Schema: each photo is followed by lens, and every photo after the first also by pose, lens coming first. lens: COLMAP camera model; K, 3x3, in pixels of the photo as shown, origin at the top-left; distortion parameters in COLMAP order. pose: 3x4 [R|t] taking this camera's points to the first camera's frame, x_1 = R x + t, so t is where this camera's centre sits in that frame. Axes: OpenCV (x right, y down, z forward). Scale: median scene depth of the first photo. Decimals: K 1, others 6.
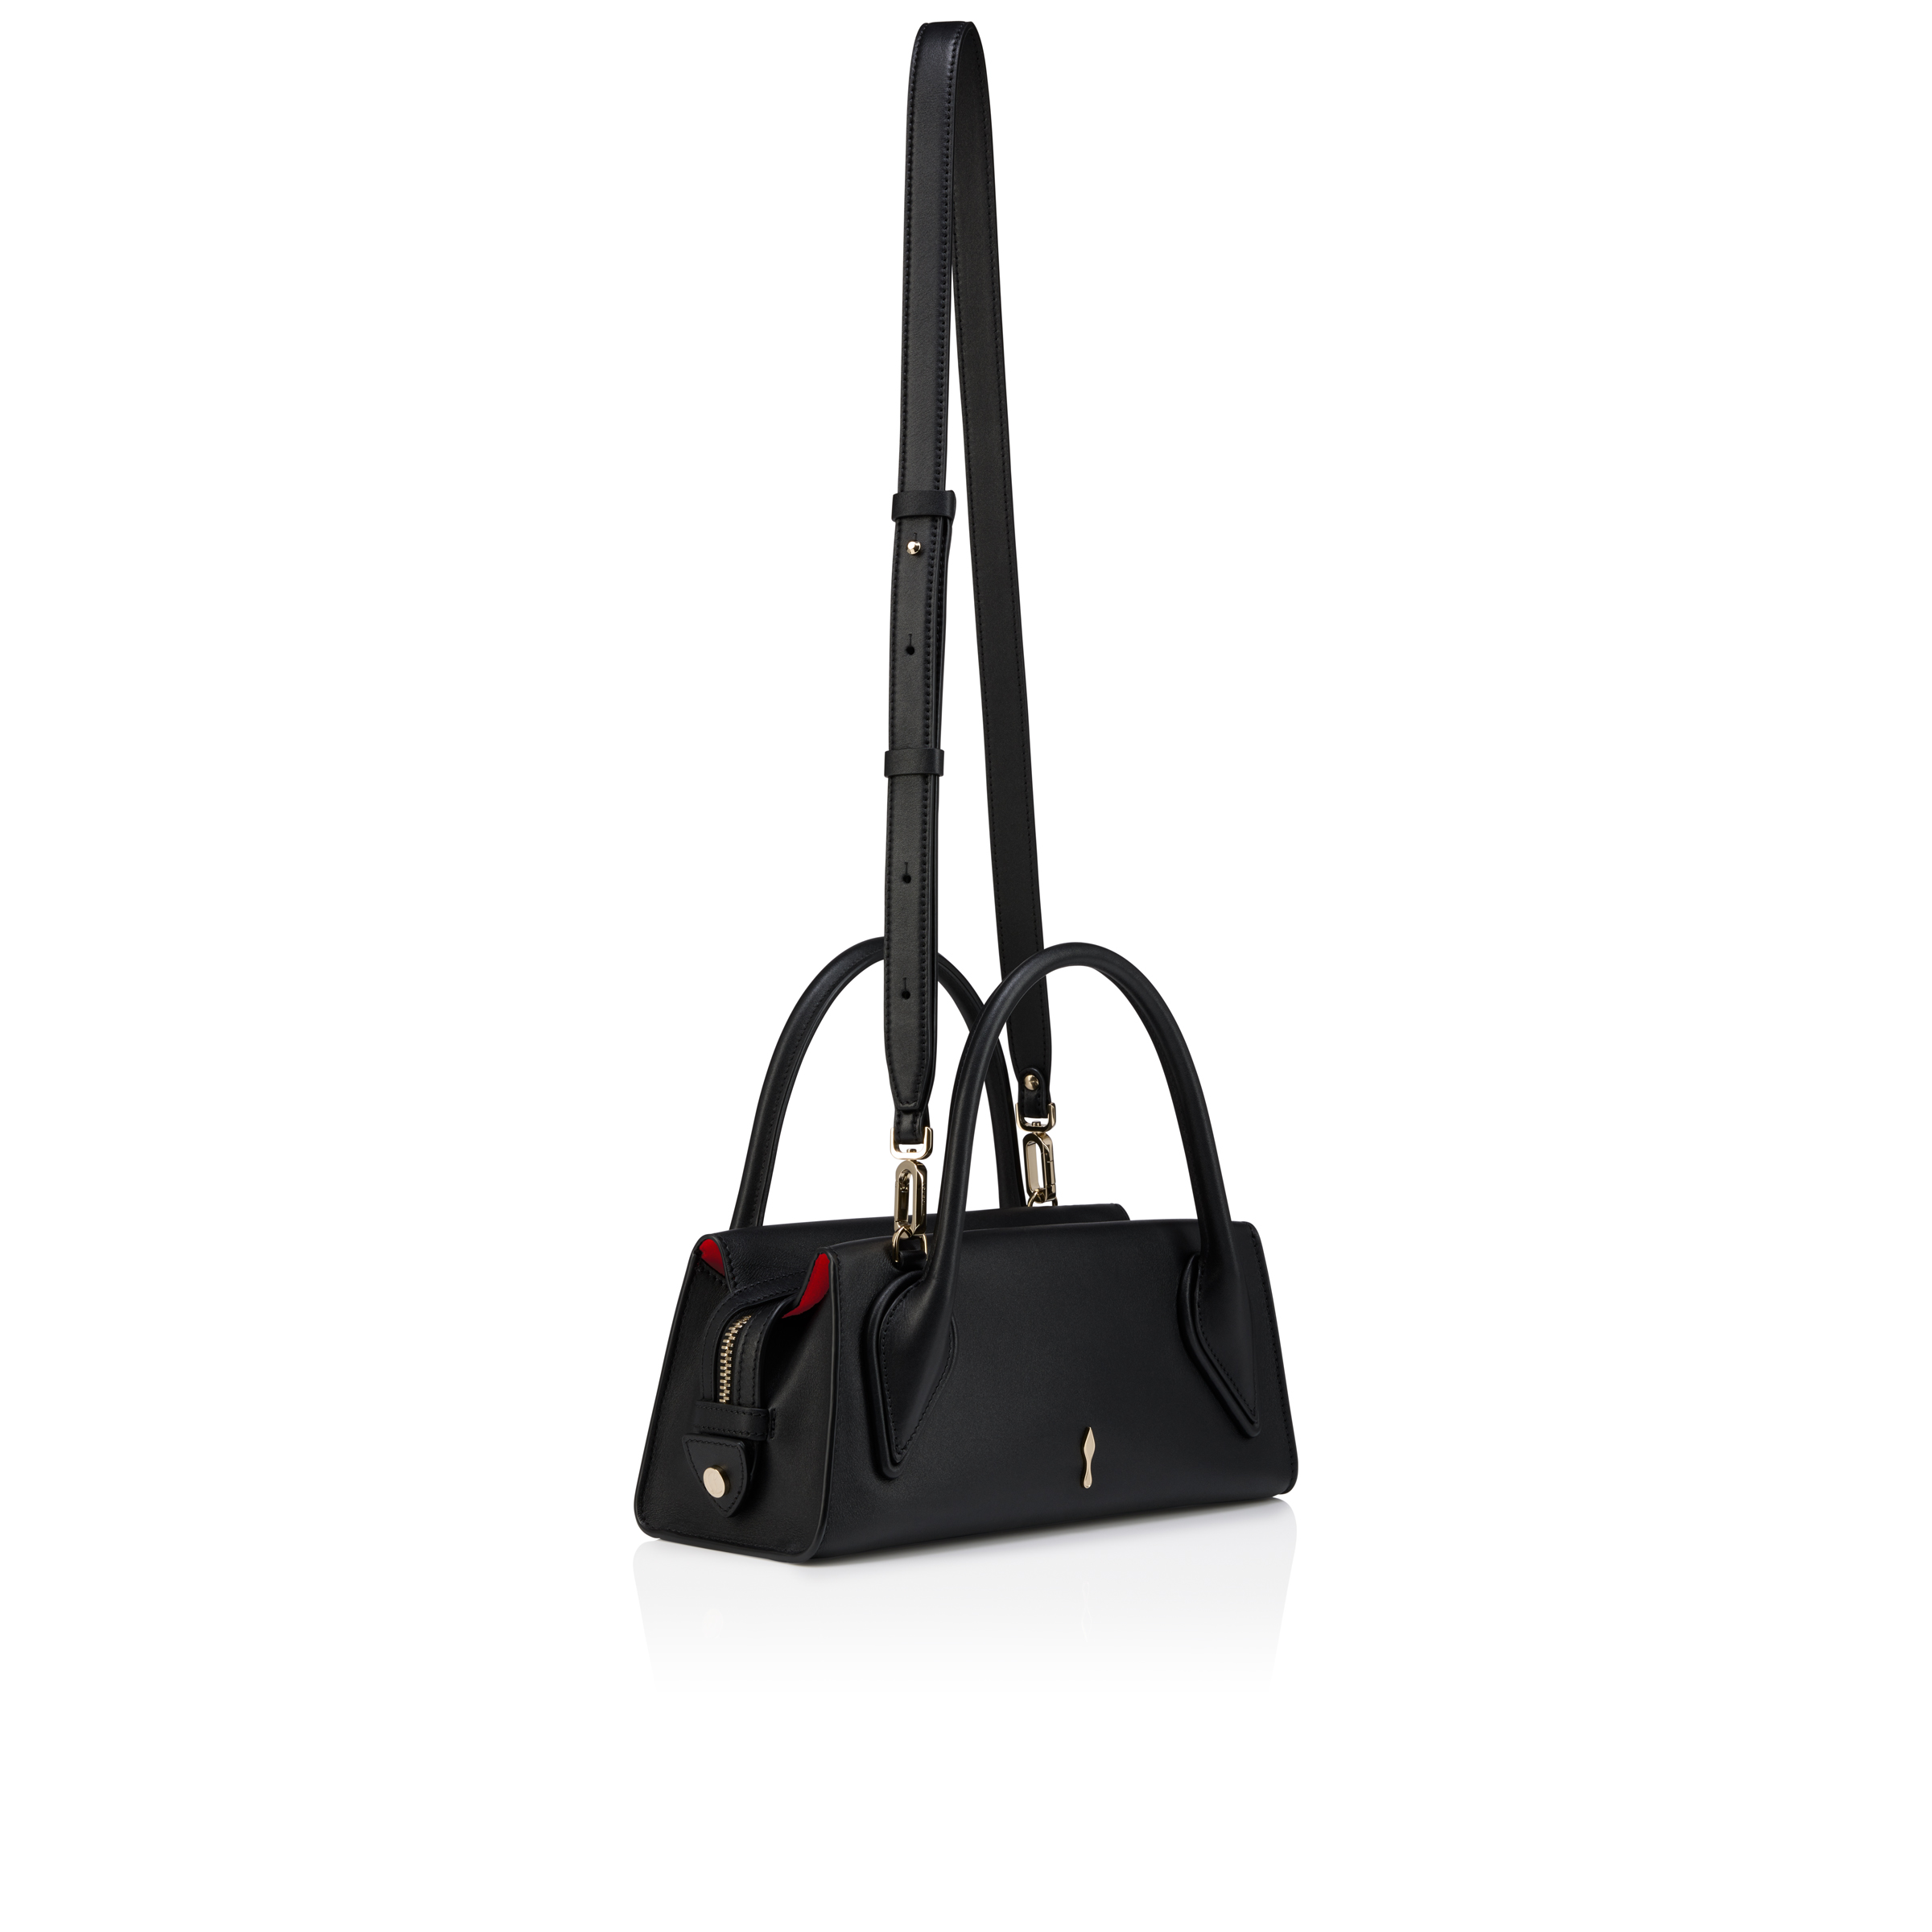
lens RADIAL K [[6927.0, 0, 956.4], [0, 6927.0, 1010.1], [0, 0, 1]] dist [-1.596050, 0.000000]
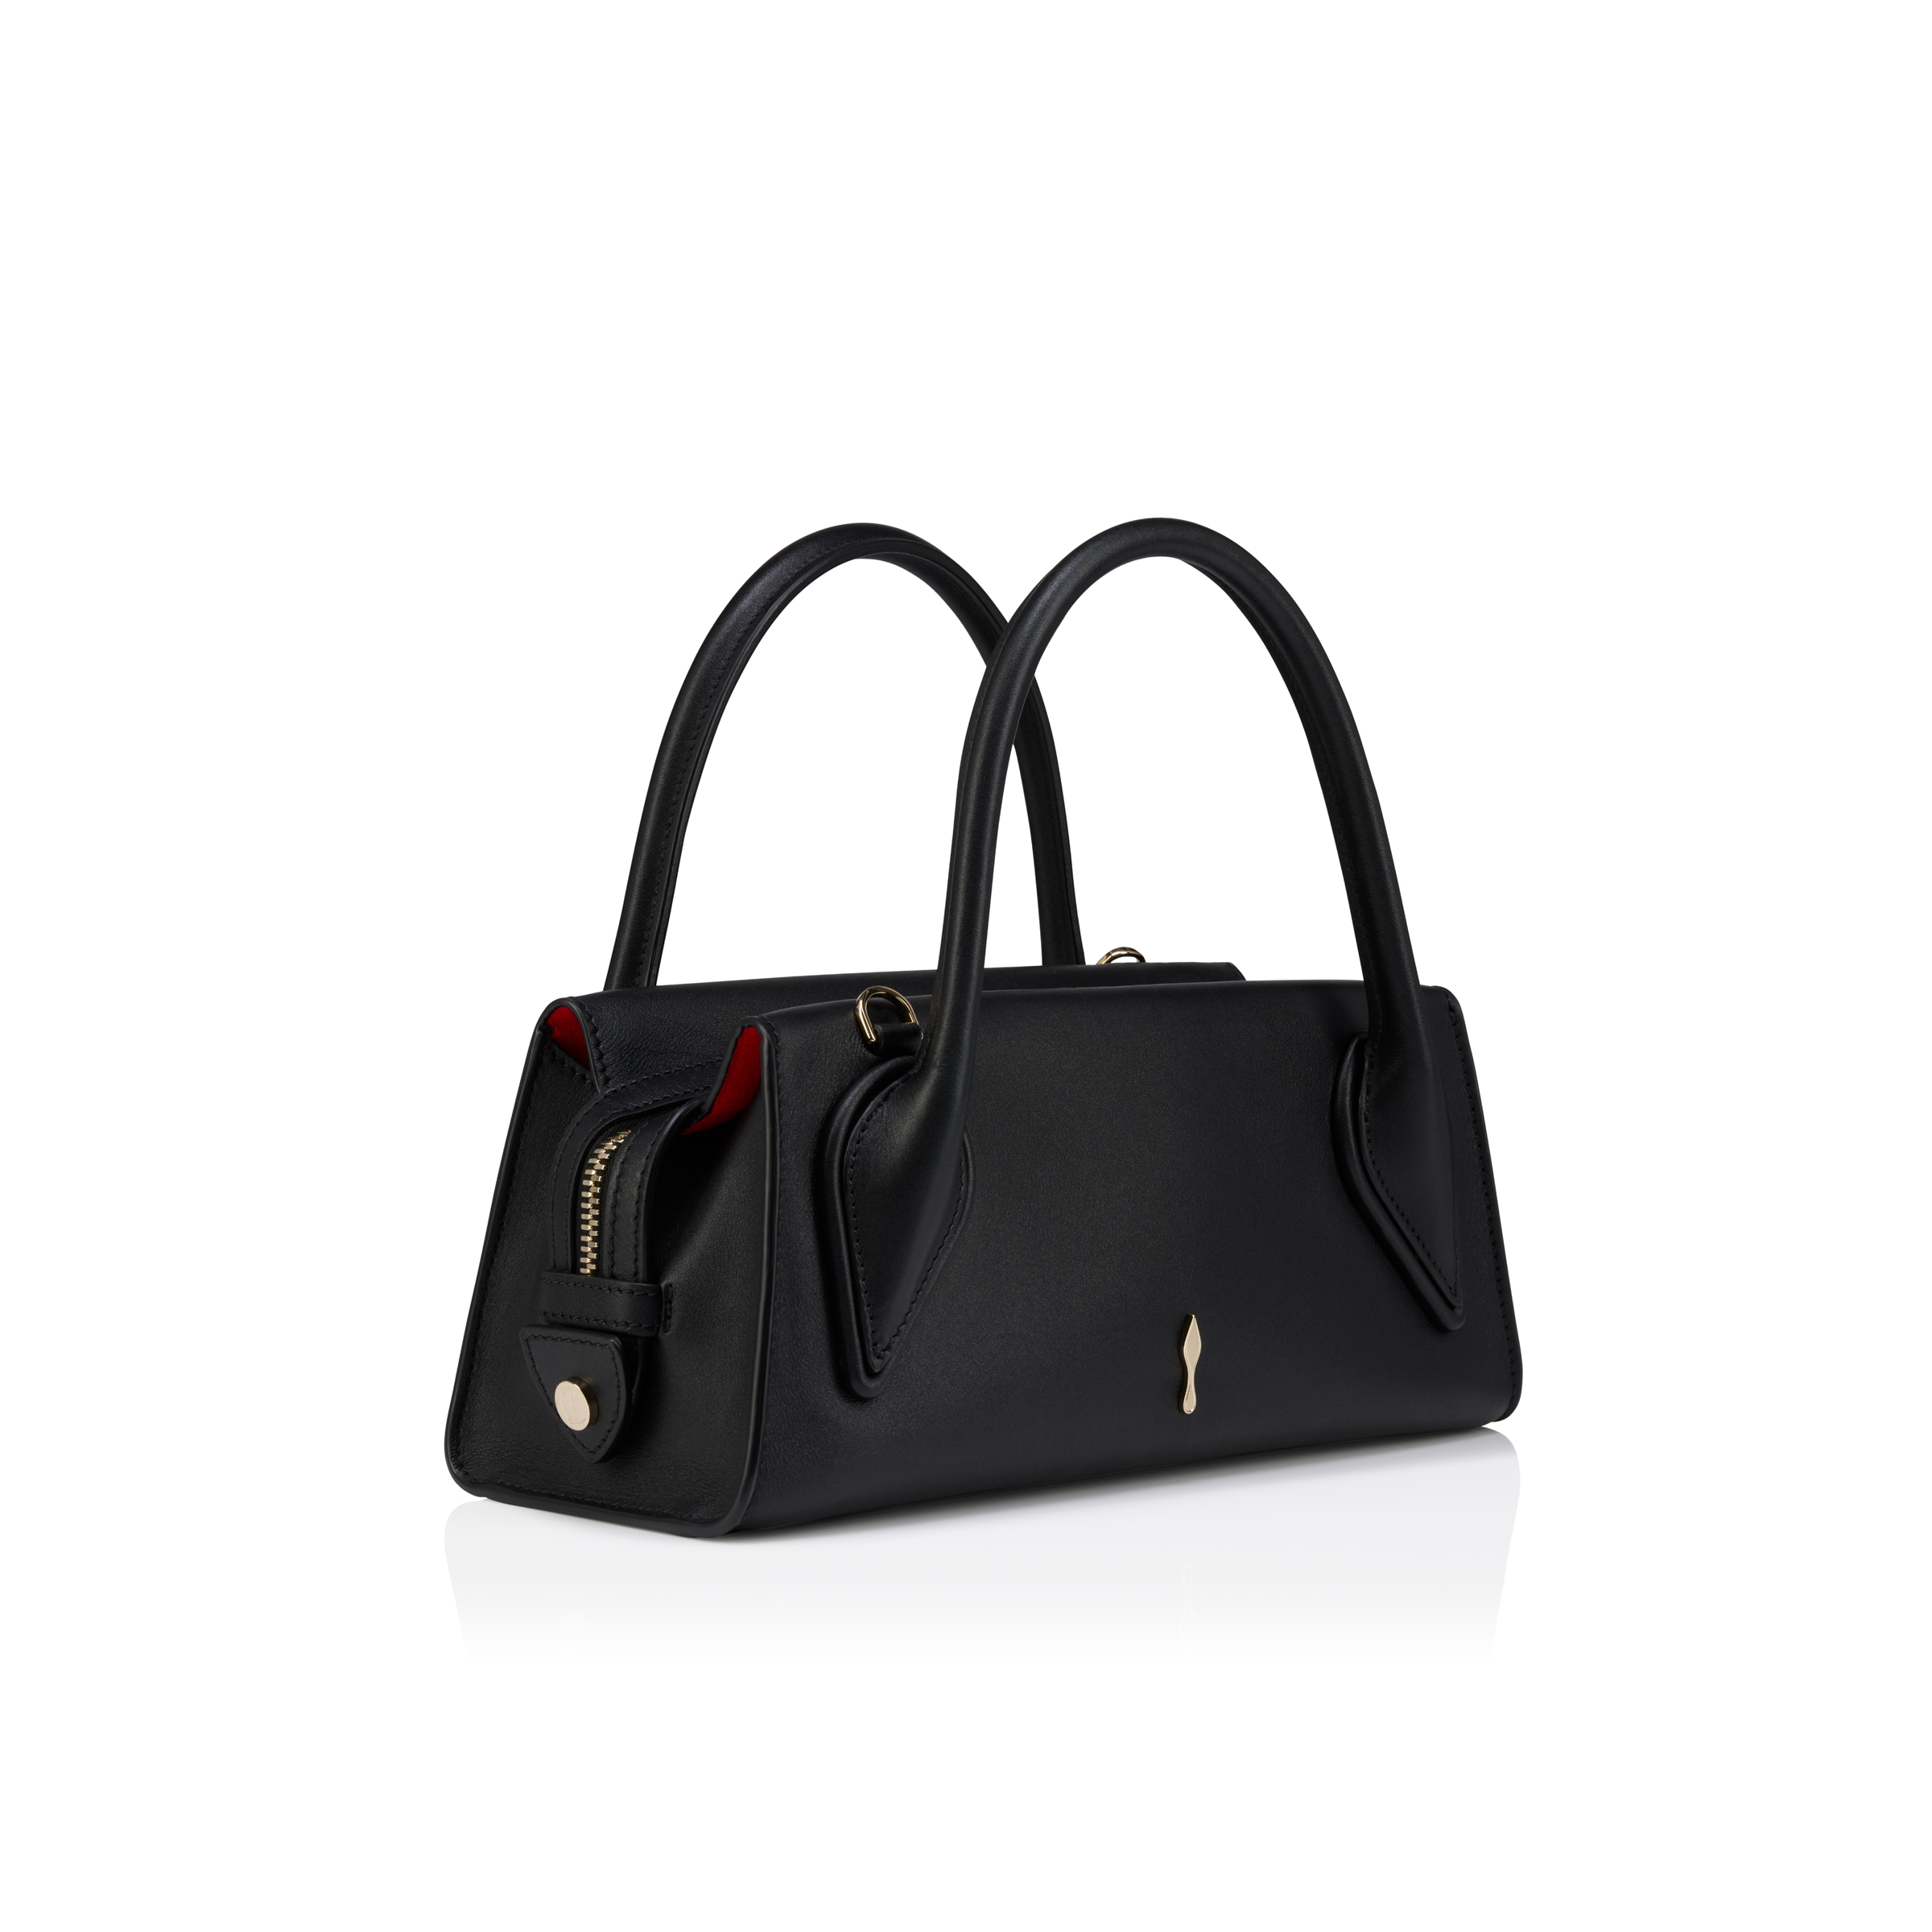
lens RADIAL K [[6927.0, 0, 985.6], [0, 6927.0, 899.7], [0, 0, 1]] dist [-1.596050, 0.000000]
pose [[0.999921, -0.008269, -0.009503, 0.007107], [0.008152, 0.999892, -0.012189, 0.031137], [0.009603, 0.012111, 0.999881, 0.388393]]
